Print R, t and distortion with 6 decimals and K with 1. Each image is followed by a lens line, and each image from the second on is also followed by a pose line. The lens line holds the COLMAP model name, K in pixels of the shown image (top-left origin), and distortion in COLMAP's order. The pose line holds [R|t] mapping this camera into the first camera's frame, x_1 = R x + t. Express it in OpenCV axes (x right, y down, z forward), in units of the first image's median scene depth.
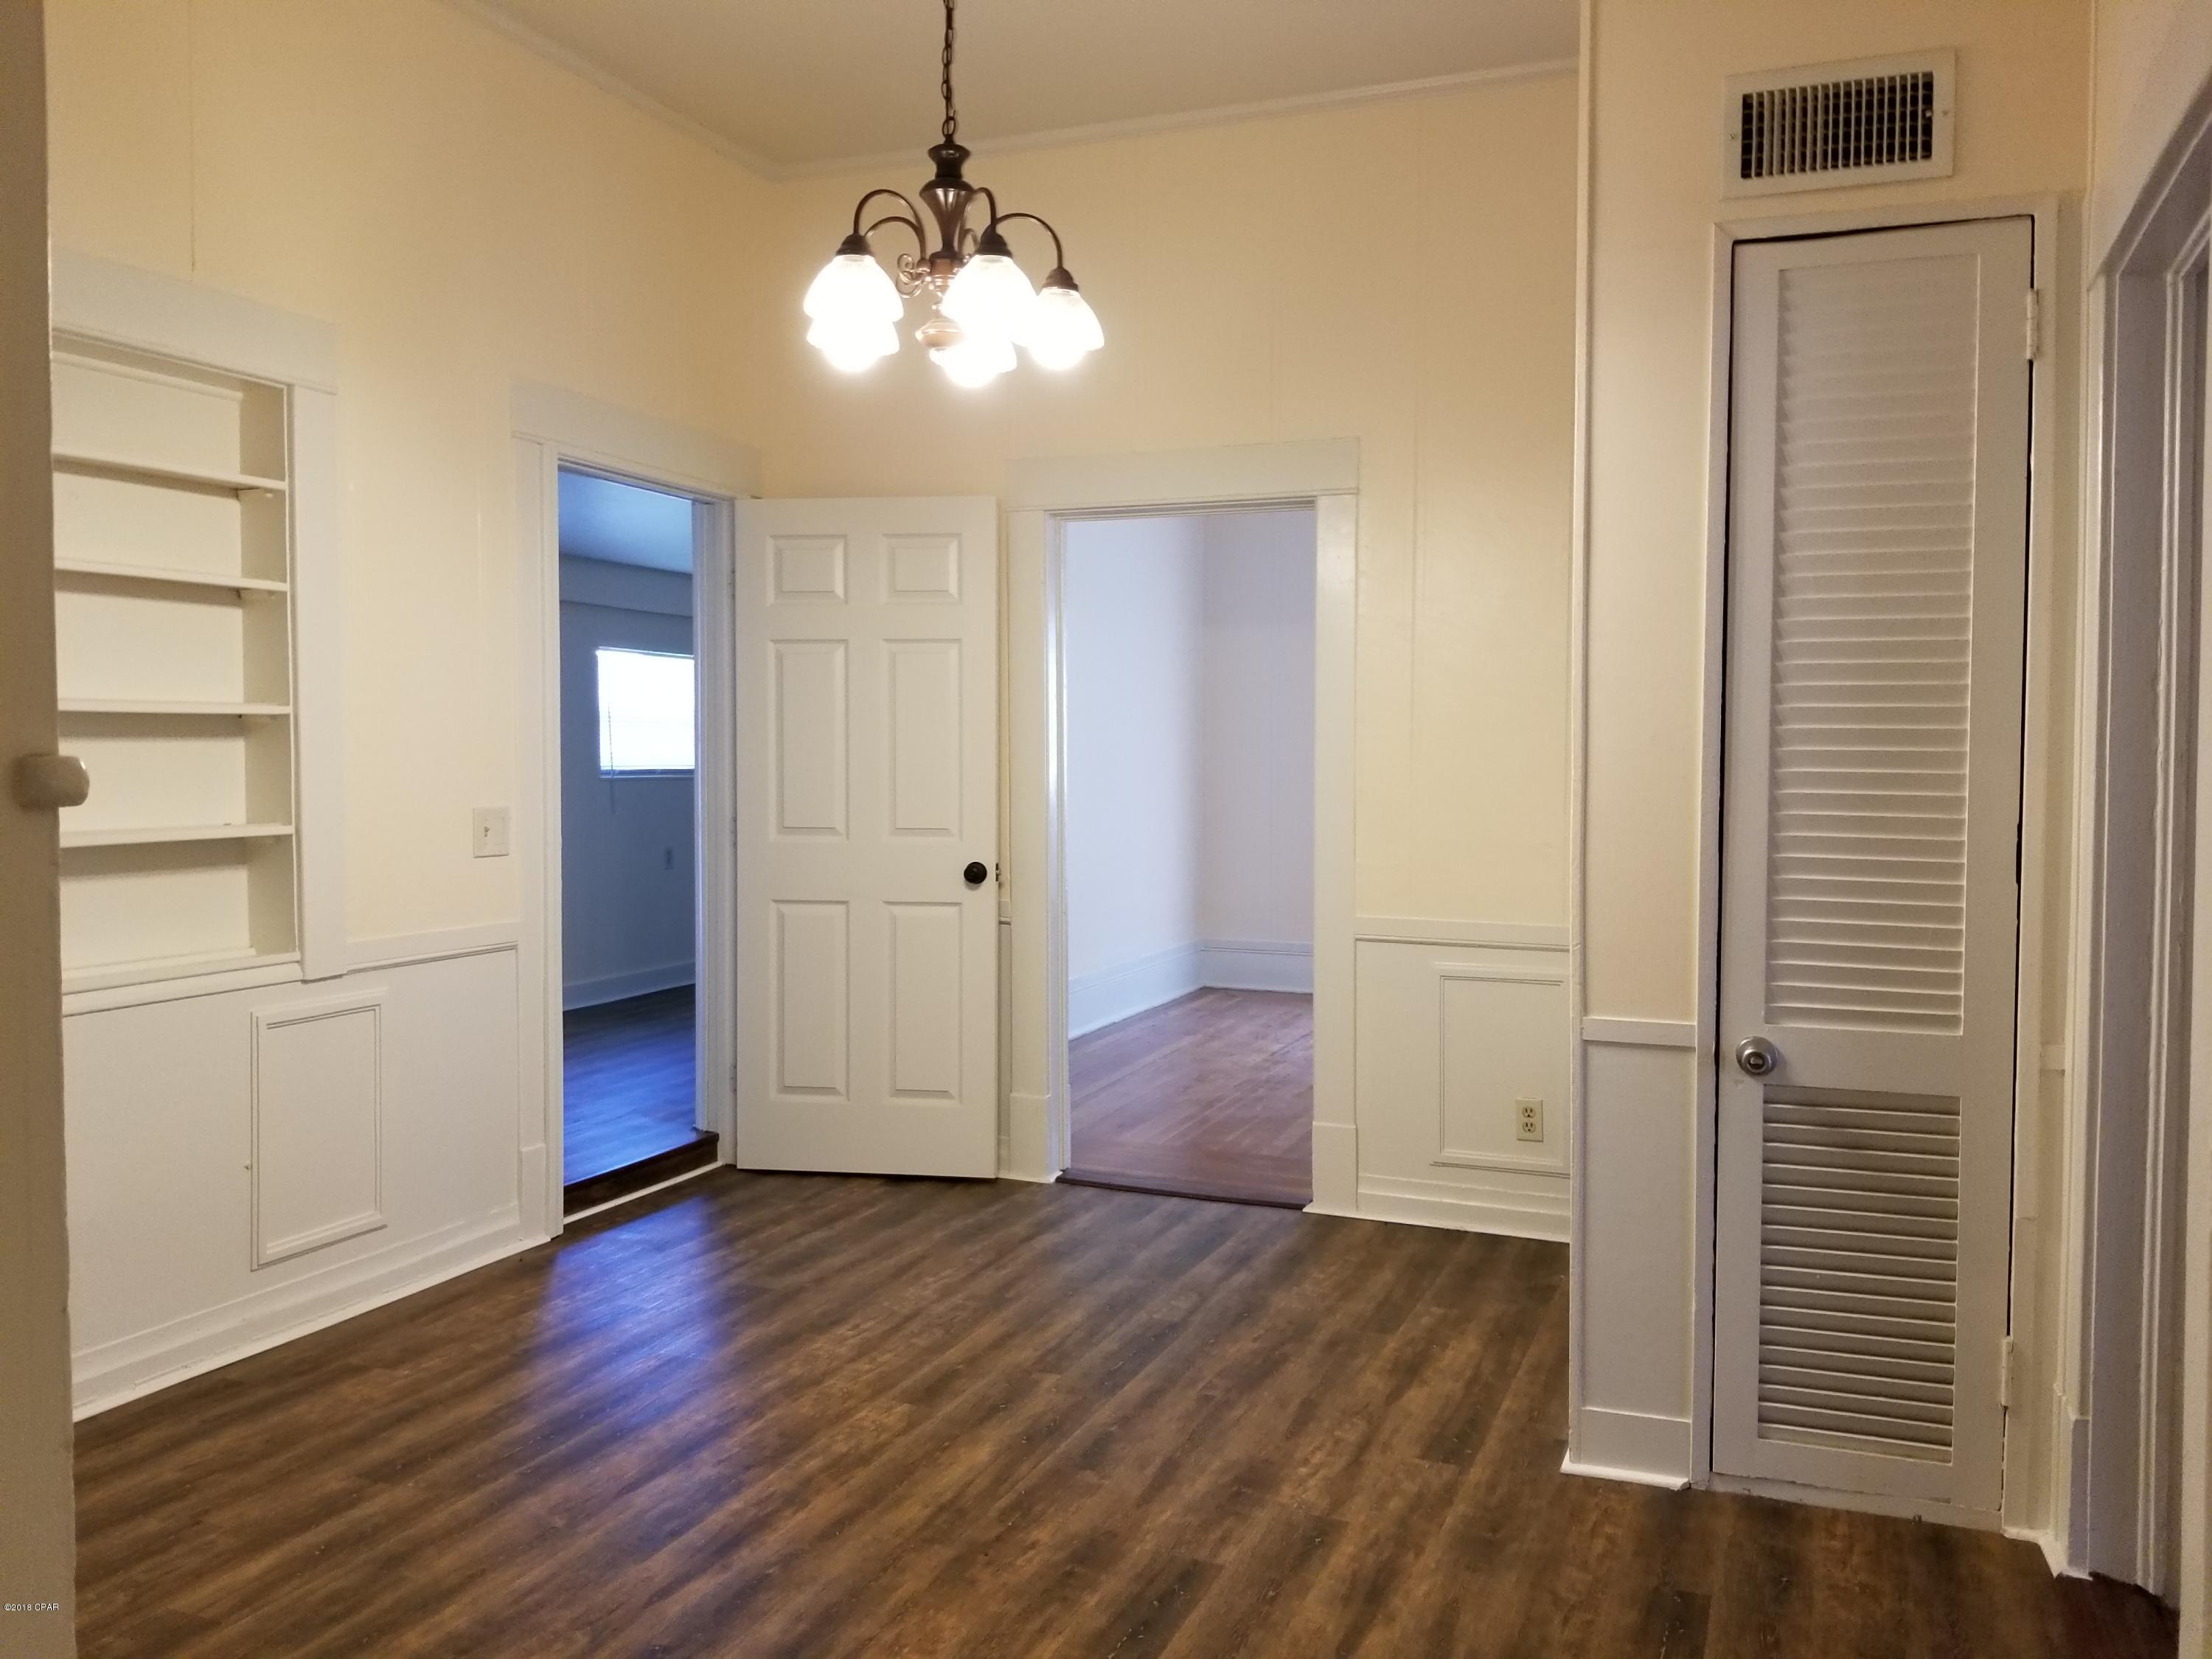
lens RADIAL K [[1755.9, 0, 1109.7], [0, 1755.9, 826.1], [0, 0, 1]] dist [0.006002, -0.003645]
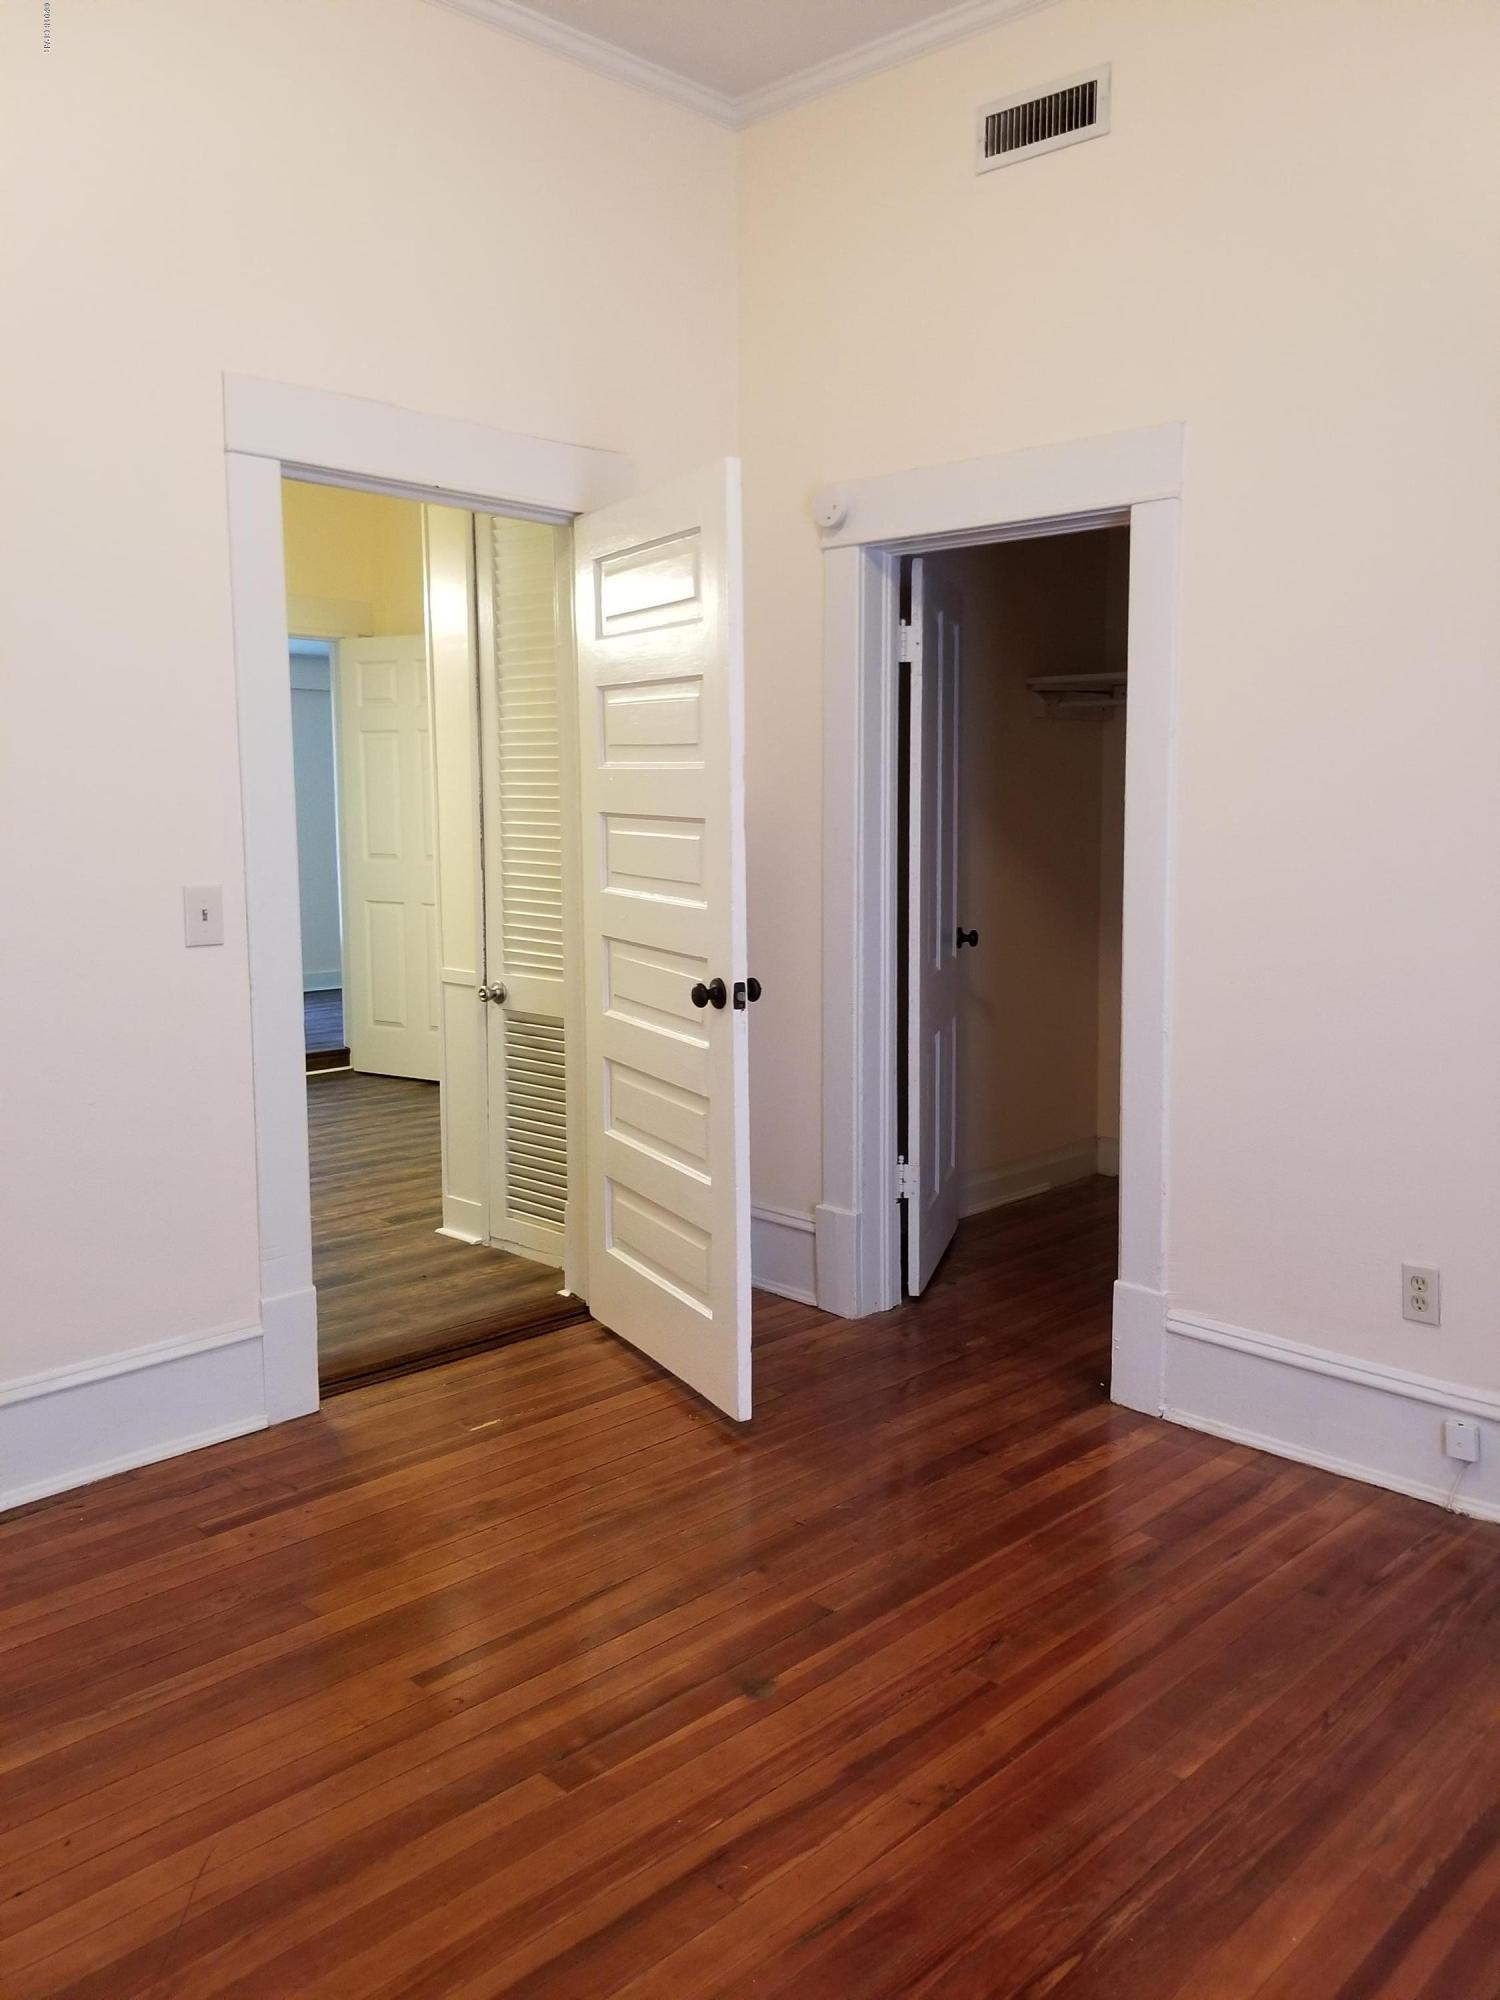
lens RADIAL K [[1587.6, 0, 744.8], [0, 1587.6, 999.3], [0, 0, 1]] dist [0.006002, -0.003645]
pose [[0.926903, 0.045426, -0.372542, 1.137935], [-0.013200, 0.995980, 0.088602, 0.000510], [0.375069, -0.077207, 0.923776, -0.309856]]
